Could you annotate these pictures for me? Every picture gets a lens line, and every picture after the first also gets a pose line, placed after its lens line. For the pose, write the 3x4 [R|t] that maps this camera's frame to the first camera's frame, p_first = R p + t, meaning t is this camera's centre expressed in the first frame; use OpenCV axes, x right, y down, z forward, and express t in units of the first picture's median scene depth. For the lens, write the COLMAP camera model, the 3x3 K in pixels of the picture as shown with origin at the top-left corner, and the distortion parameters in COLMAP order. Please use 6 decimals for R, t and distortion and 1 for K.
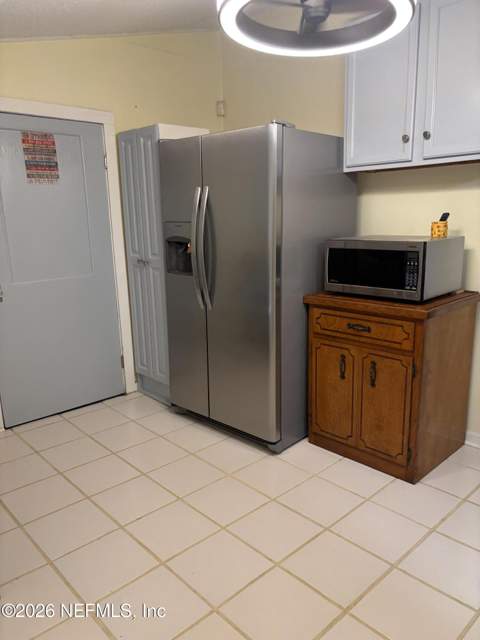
lens RADIAL K [[482.2, 0, 240.0], [0, 482.2, 317.9], [0, 0, 1]] dist [0.046035, -0.030410]
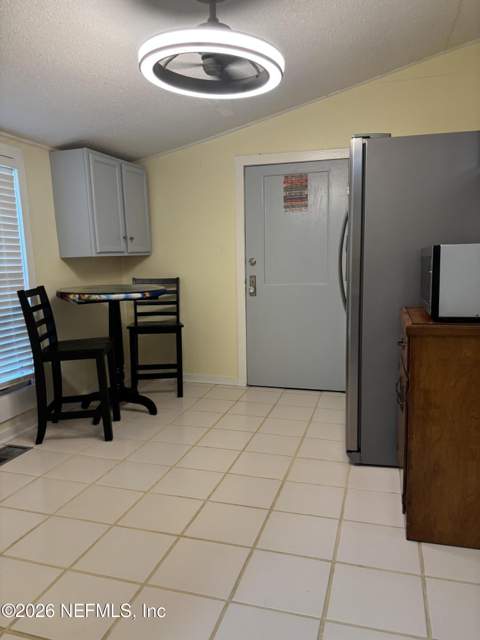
lens RADIAL K [[482.2, 0, 240.5], [0, 482.2, 323.1], [0, 0, 1]] dist [0.046035, -0.030410]
pose [[0.506491, 0.124276, -0.853242, 0.698935], [-0.170054, 0.984520, 0.042451, -0.006401], [0.845310, 0.123596, 0.519784, 0.226998]]
